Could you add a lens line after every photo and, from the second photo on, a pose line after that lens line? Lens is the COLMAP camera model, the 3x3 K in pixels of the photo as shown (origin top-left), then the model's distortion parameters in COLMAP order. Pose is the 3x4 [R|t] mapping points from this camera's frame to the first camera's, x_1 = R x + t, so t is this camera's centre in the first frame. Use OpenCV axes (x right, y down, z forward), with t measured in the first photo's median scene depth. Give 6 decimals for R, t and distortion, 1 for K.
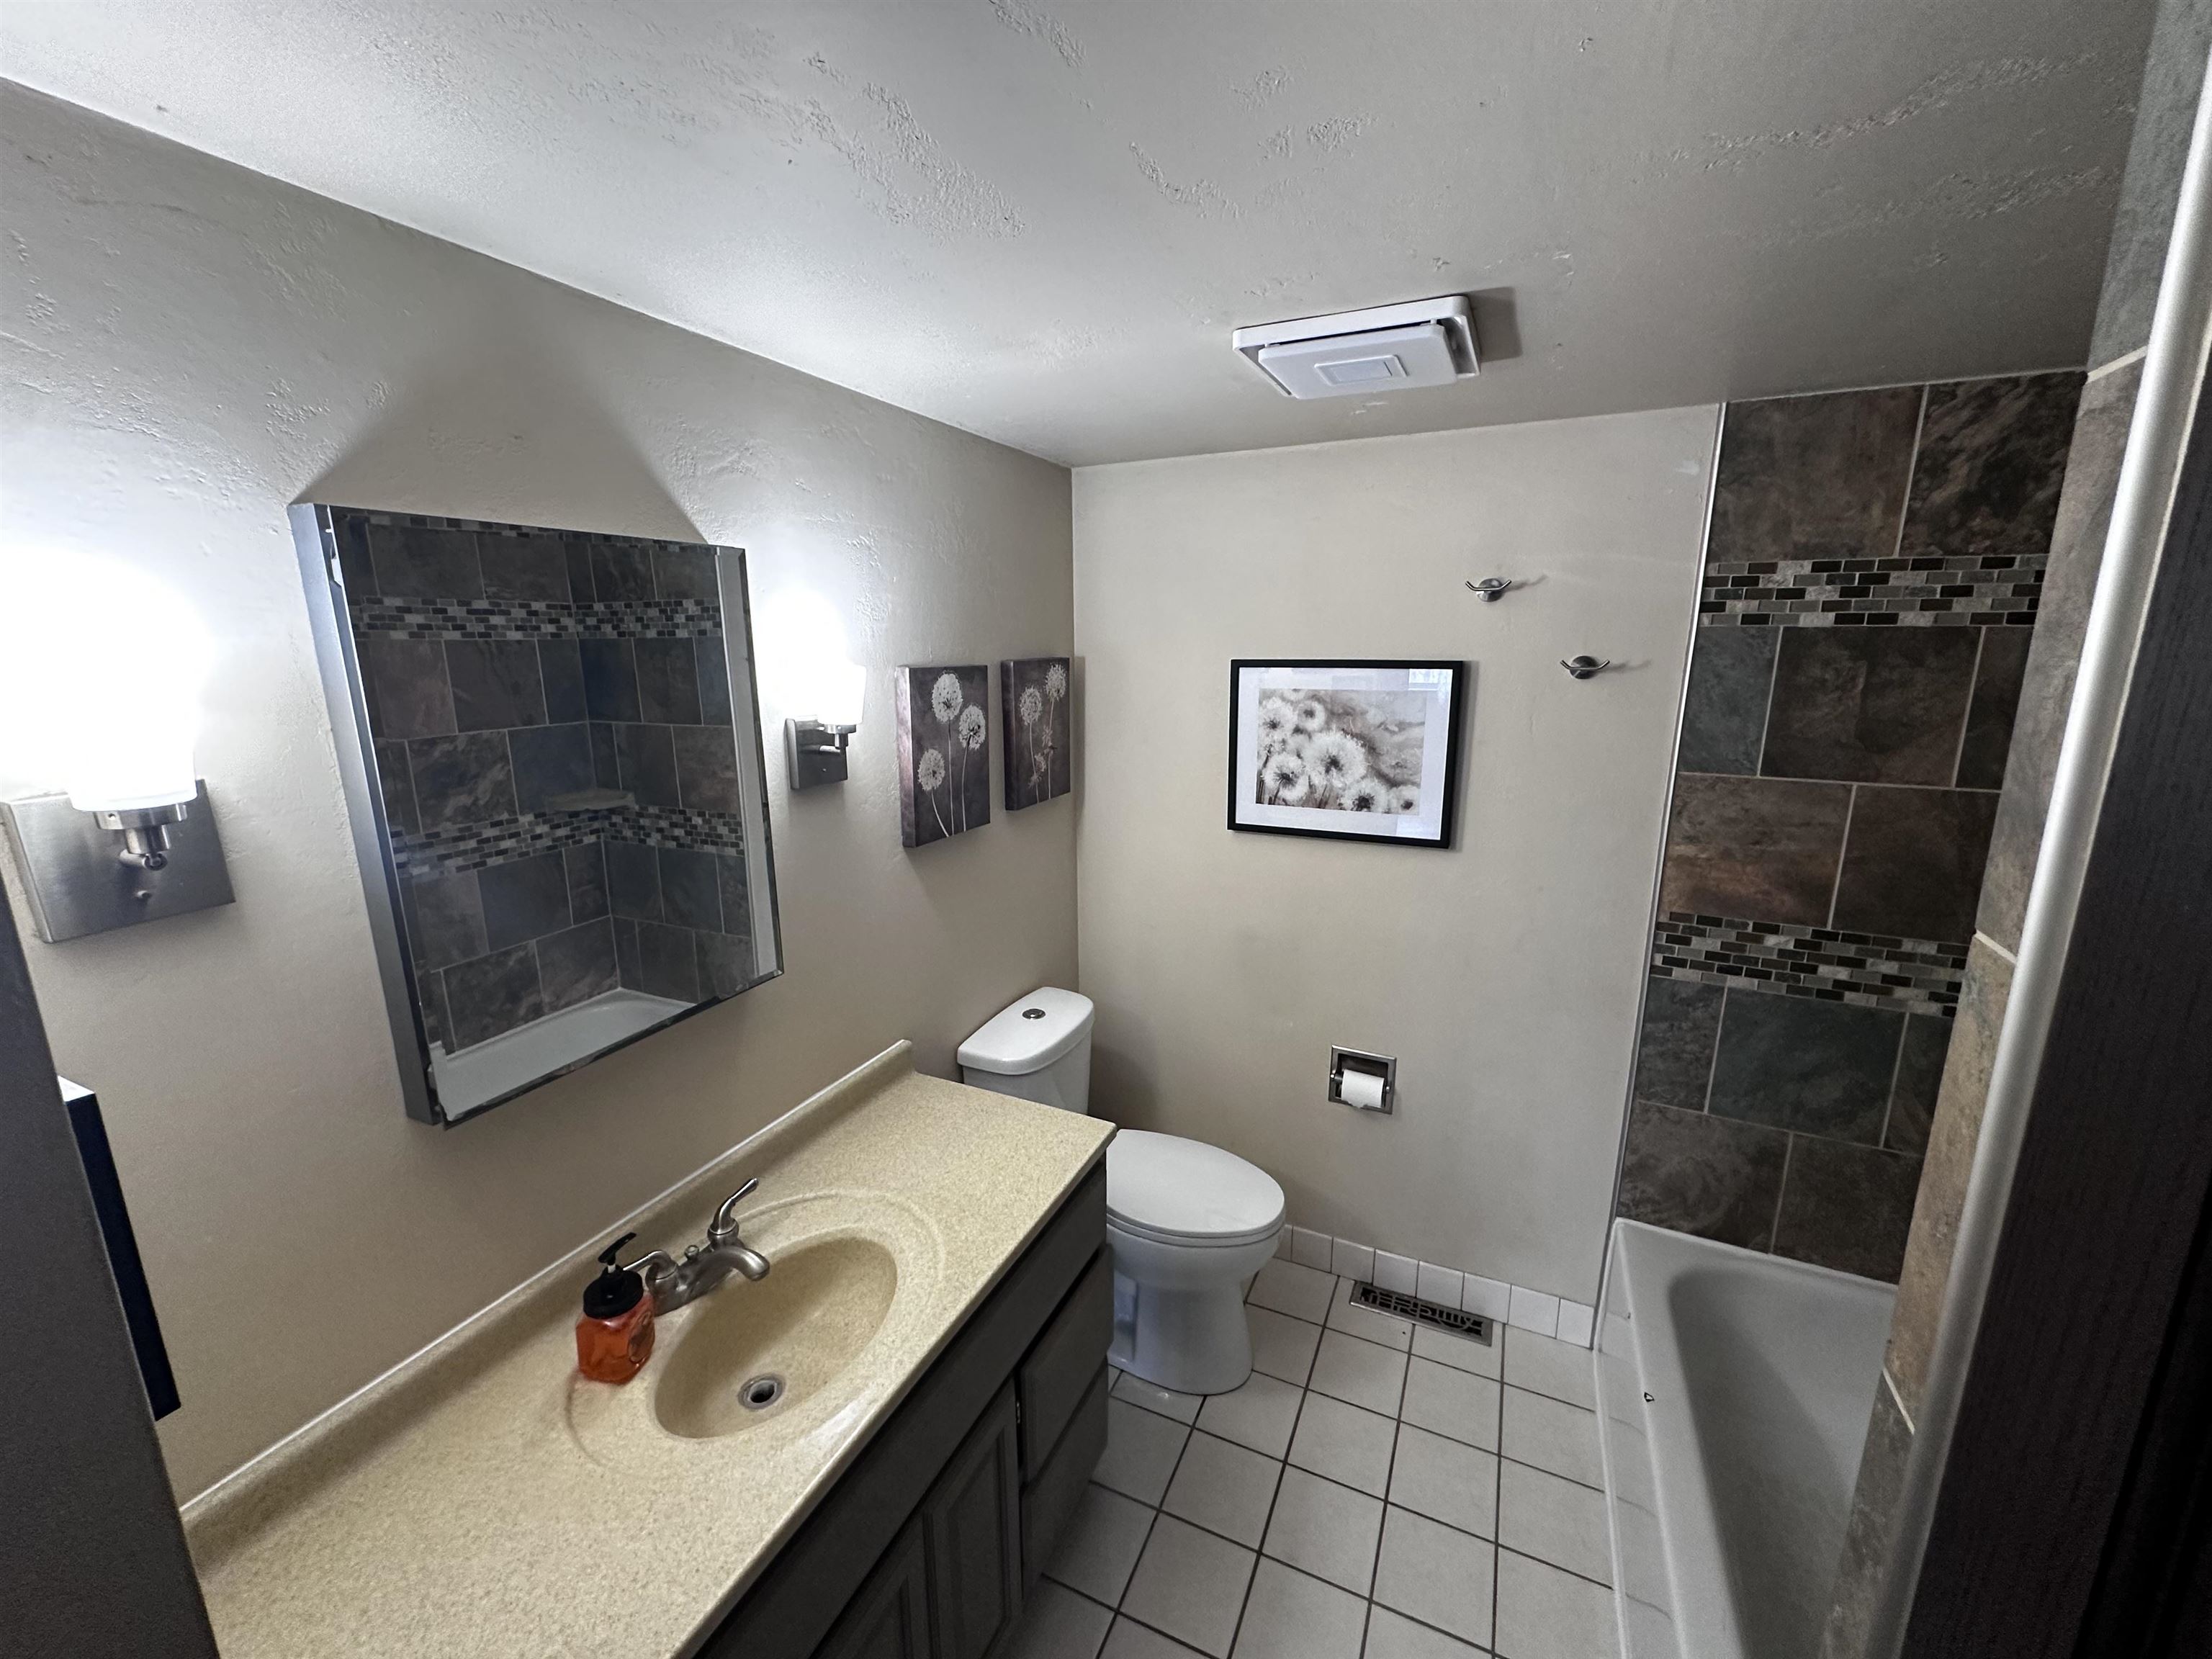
lens RADIAL K [[878.9, 0, 1116.0], [0, 878.9, 832.1], [0, 0, 1]] dist [-0.002020, 0.000229]
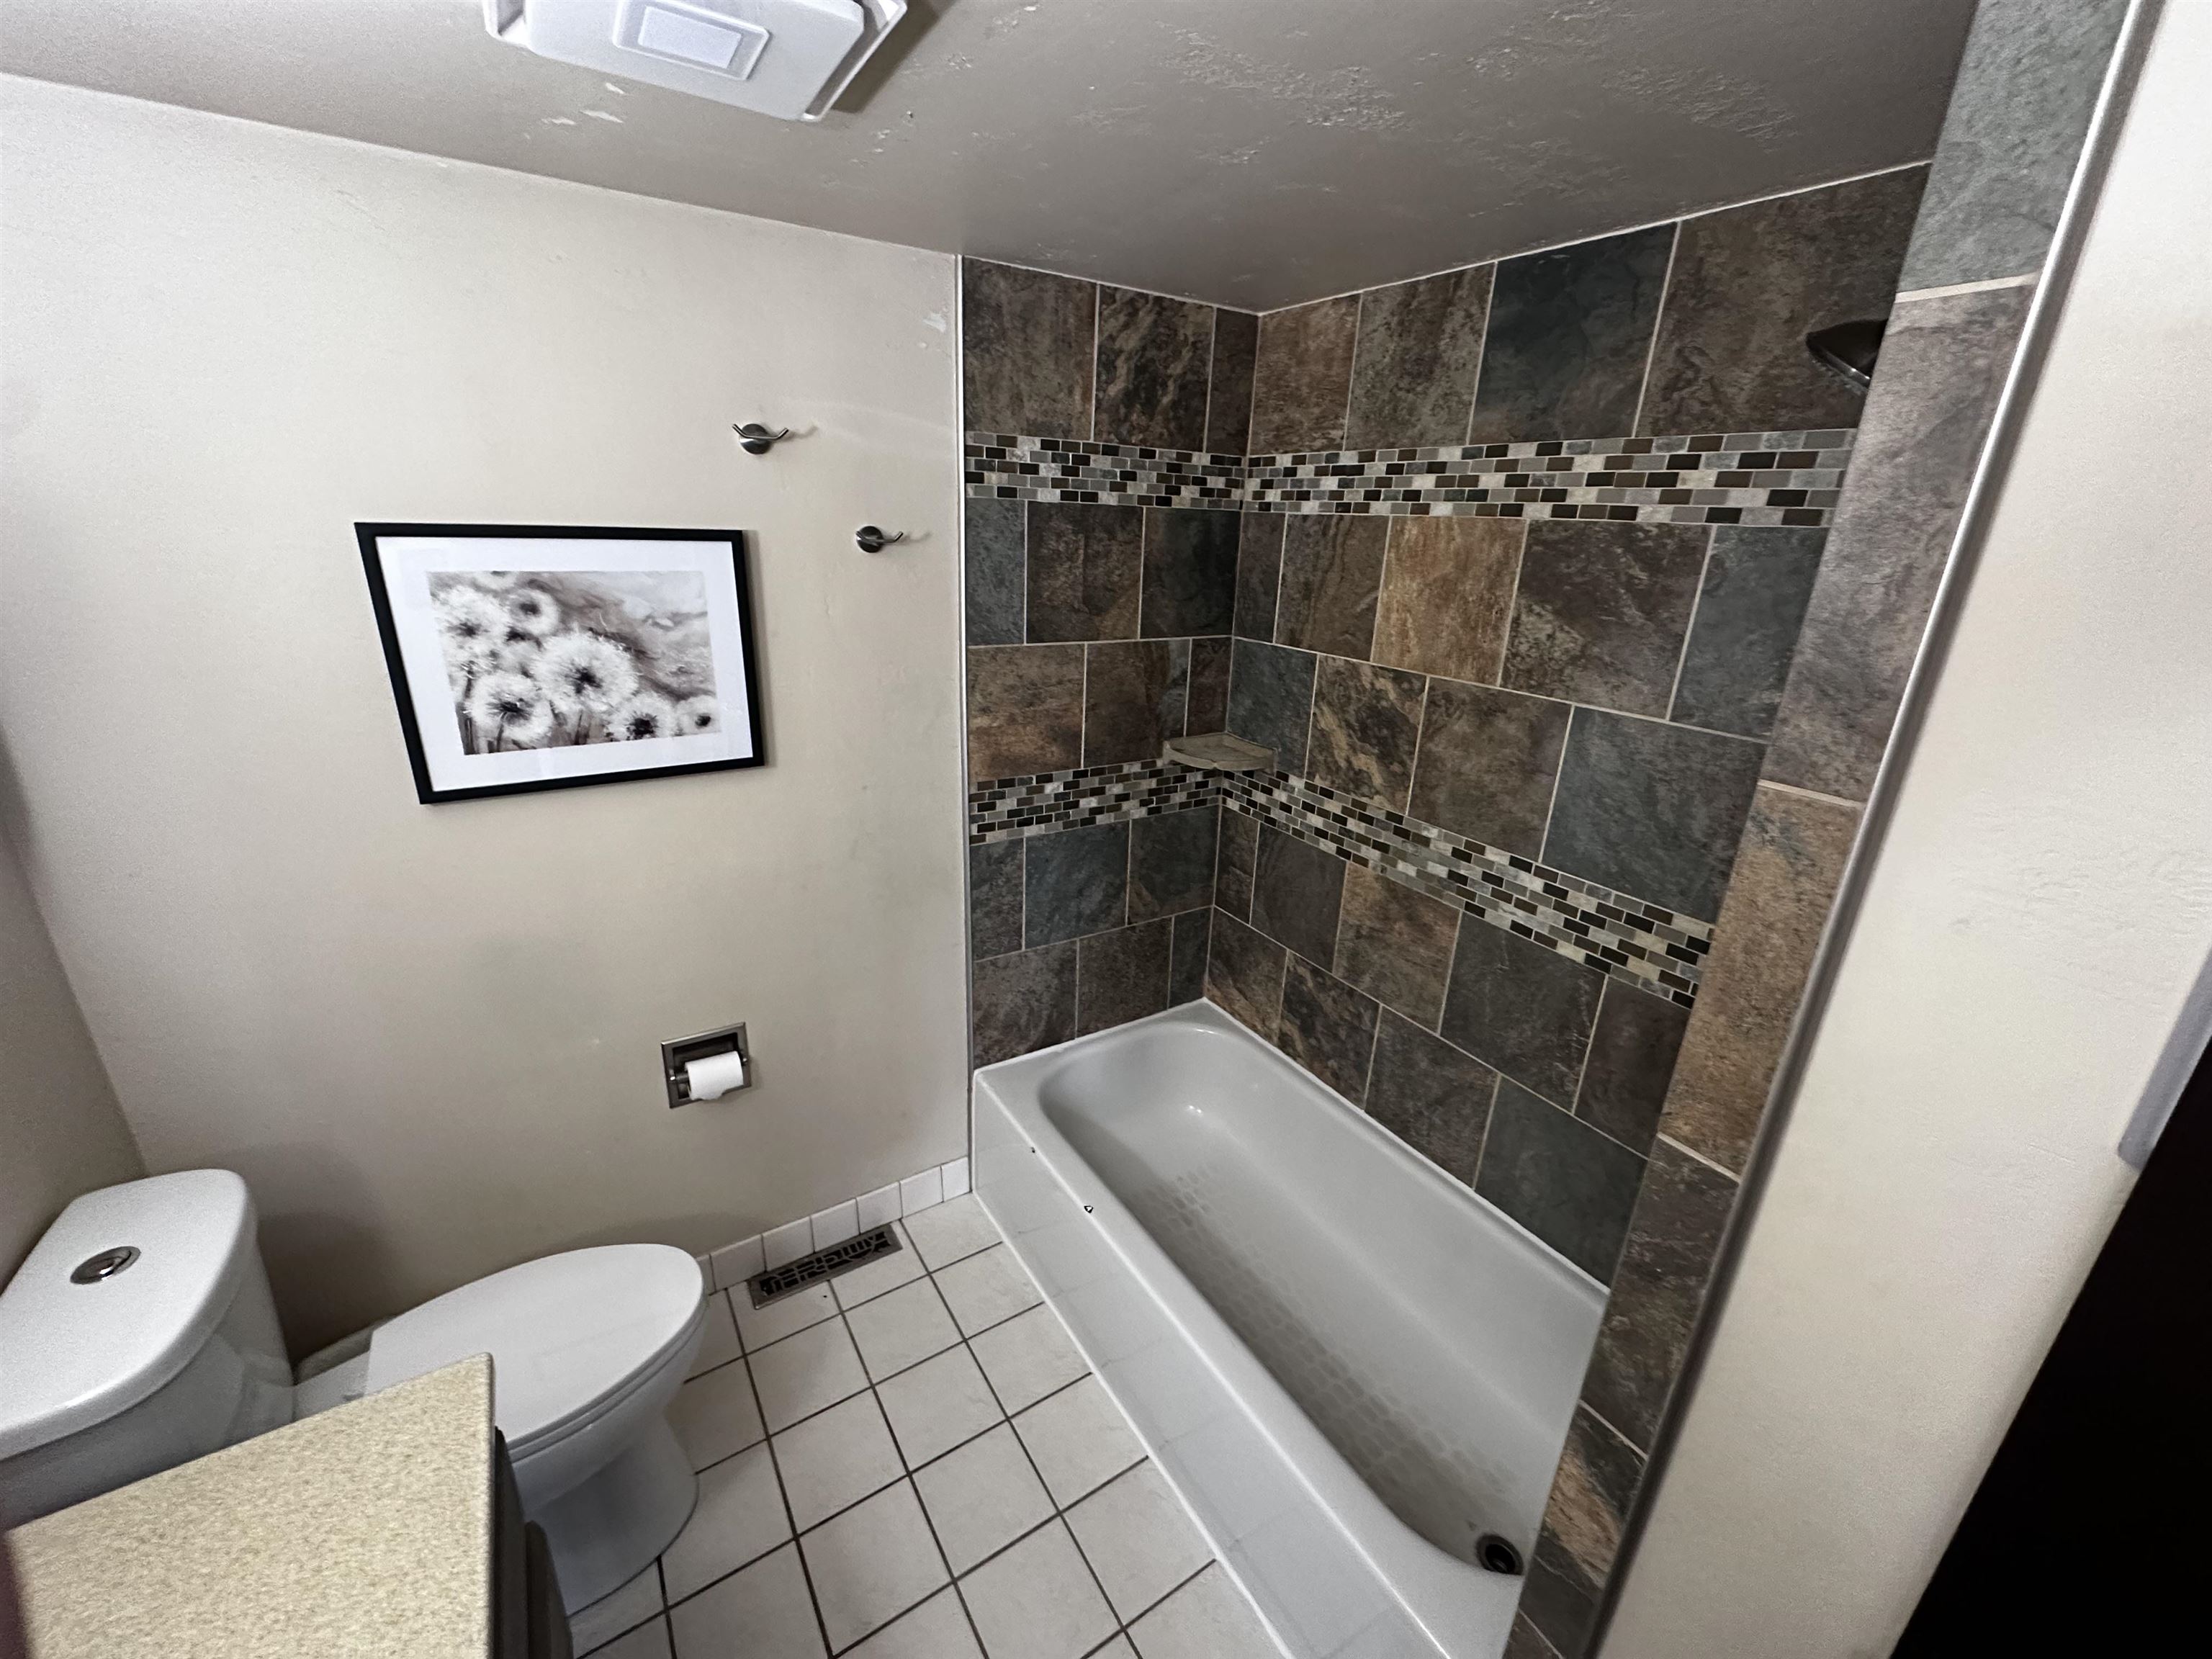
lens RADIAL K [[878.9, 0, 1104.6], [0, 878.9, 825.4], [0, 0, 1]] dist [-0.002020, 0.000229]
pose [[0.540787, -0.259592, 0.800101, -0.138759], [0.144441, 0.965718, 0.215698, -0.065270], [-0.828665, -0.001079, 0.559744, 0.303514]]
